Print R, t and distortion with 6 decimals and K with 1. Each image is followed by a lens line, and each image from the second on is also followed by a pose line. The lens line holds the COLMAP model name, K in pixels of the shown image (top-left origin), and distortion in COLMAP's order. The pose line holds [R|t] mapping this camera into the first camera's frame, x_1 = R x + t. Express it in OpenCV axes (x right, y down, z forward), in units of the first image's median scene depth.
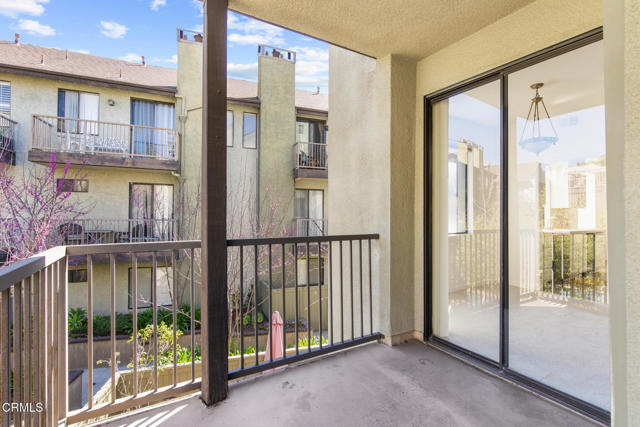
lens RADIAL K [[291.6, 0, 320.9], [0, 291.6, 211.2], [0, 0, 1]] dist [-0.001002, 0.000119]
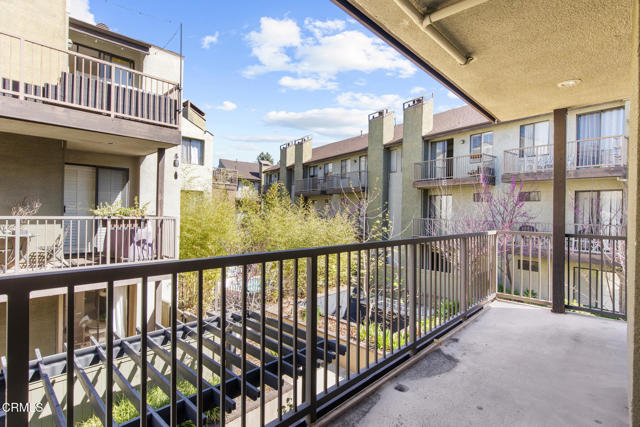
lens RADIAL K [[318.6, 0, 322.6], [0, 318.6, 213.1], [0, 0, 1]] dist [-0.000234, 0.000022]
pose [[0.247787, 0.001657, -0.968813, 0.312393], [-0.005900, 0.999983, 0.000202, -0.008050], [0.968797, 0.005666, 0.247792, -0.260435]]
